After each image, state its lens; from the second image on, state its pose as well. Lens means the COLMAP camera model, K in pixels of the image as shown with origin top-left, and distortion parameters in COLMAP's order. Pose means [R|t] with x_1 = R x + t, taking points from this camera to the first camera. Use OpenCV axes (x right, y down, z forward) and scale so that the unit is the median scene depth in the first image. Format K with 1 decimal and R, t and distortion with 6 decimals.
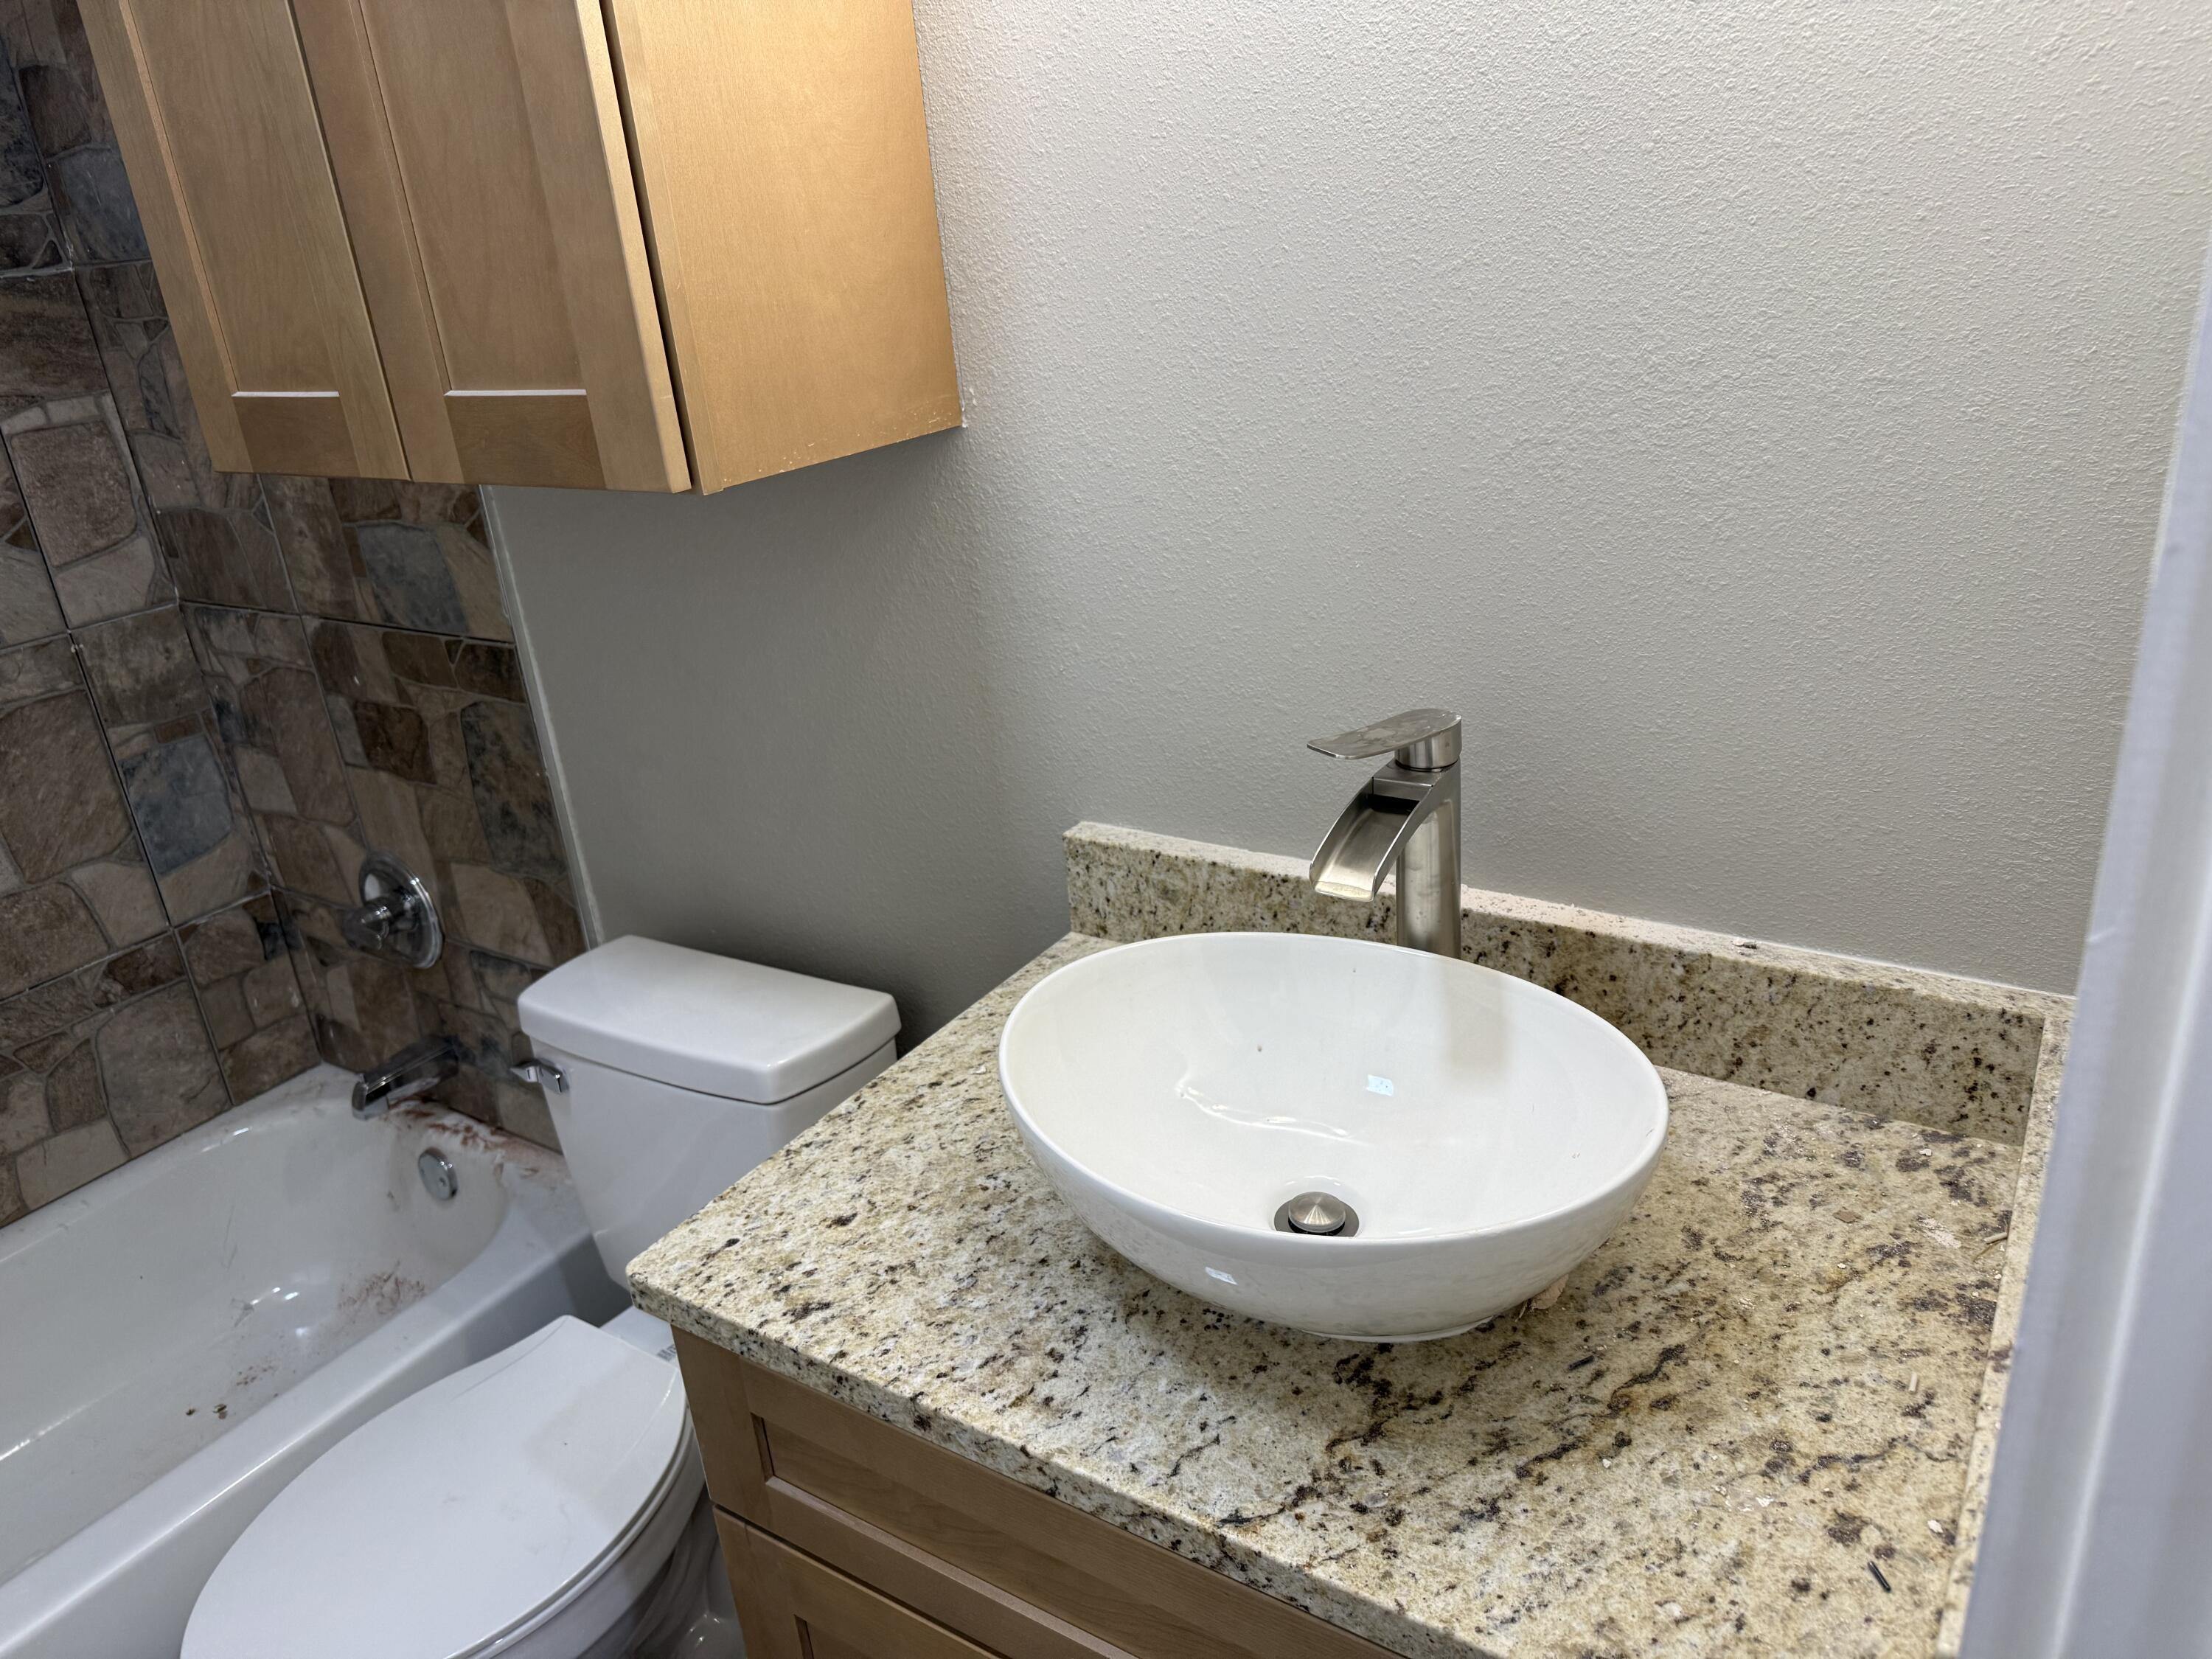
lens RADIAL K [[1604.3, 0, 1106.0], [0, 1604.3, 829.5], [0, 0, 1]] dist [0.003679, 0.004537]
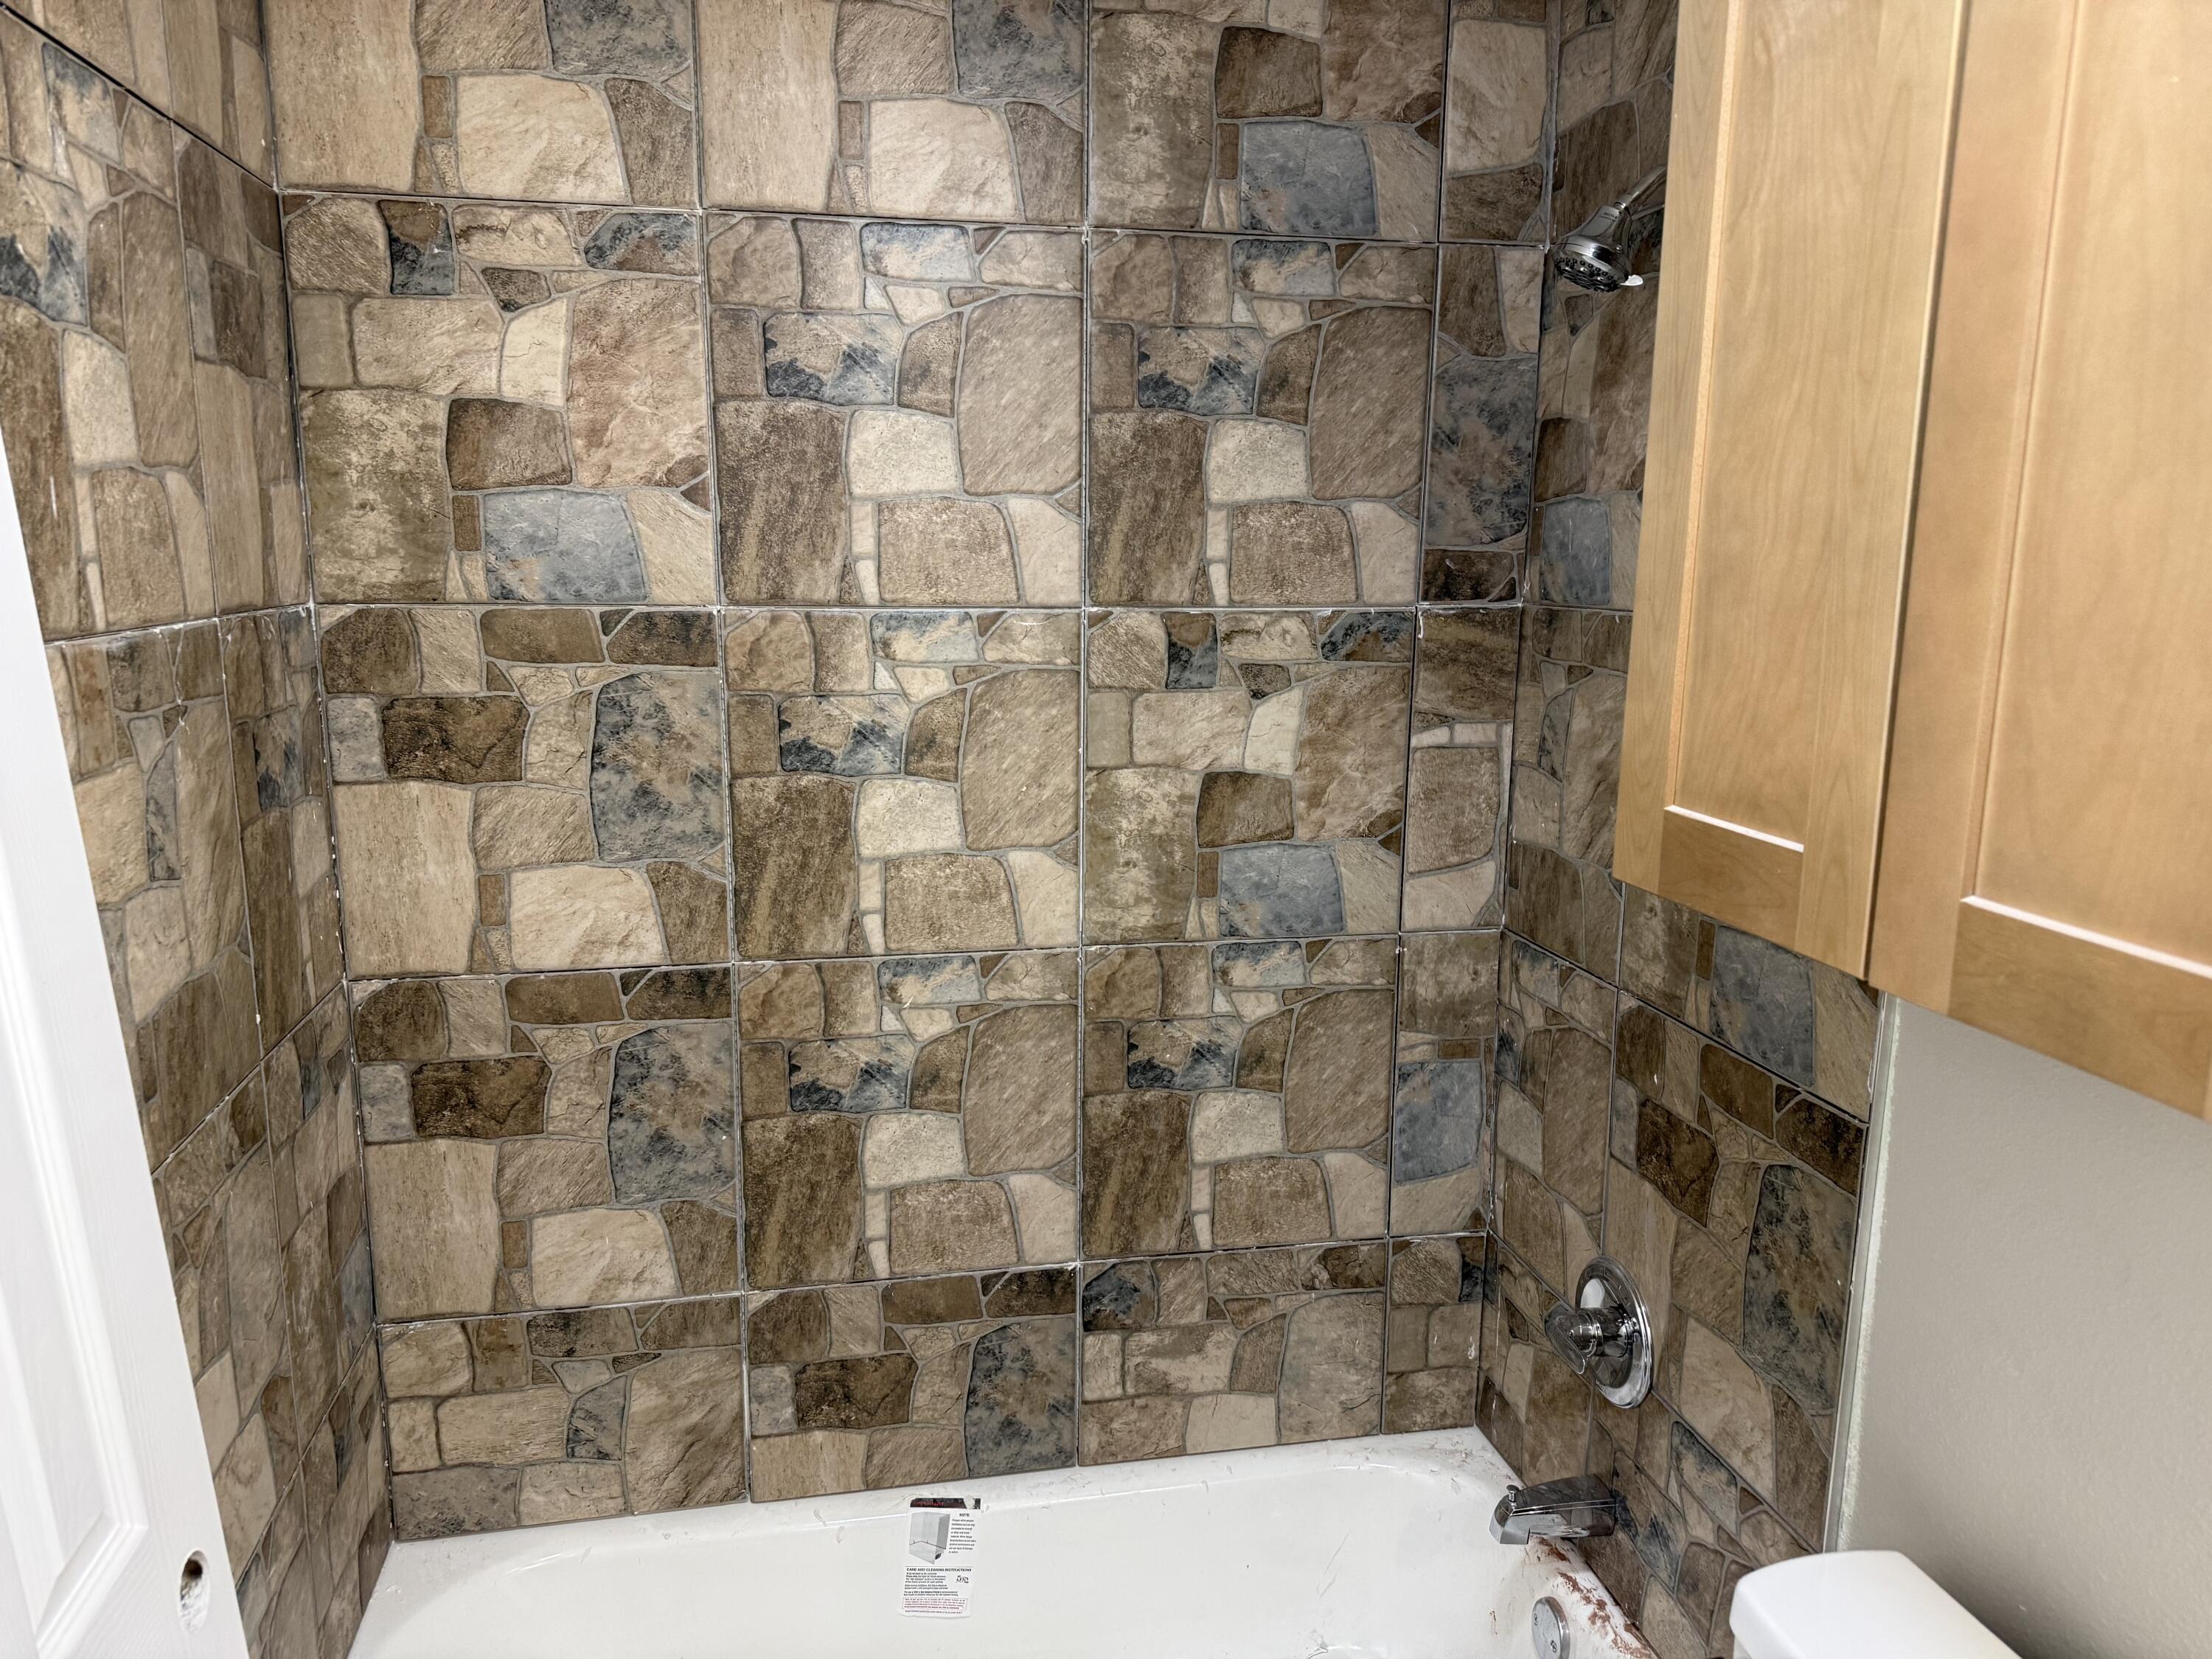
lens RADIAL K [[1516.5, 0, 1106.0], [0, 1516.5, 829.5], [0, 0, 1]] dist [0.044745, -0.156194]
pose [[0.708935, 0.225679, -0.668192, -0.151617], [-0.325557, 0.945160, -0.026183, -0.100738], [0.625639, 0.236096, 0.743528, 0.156486]]
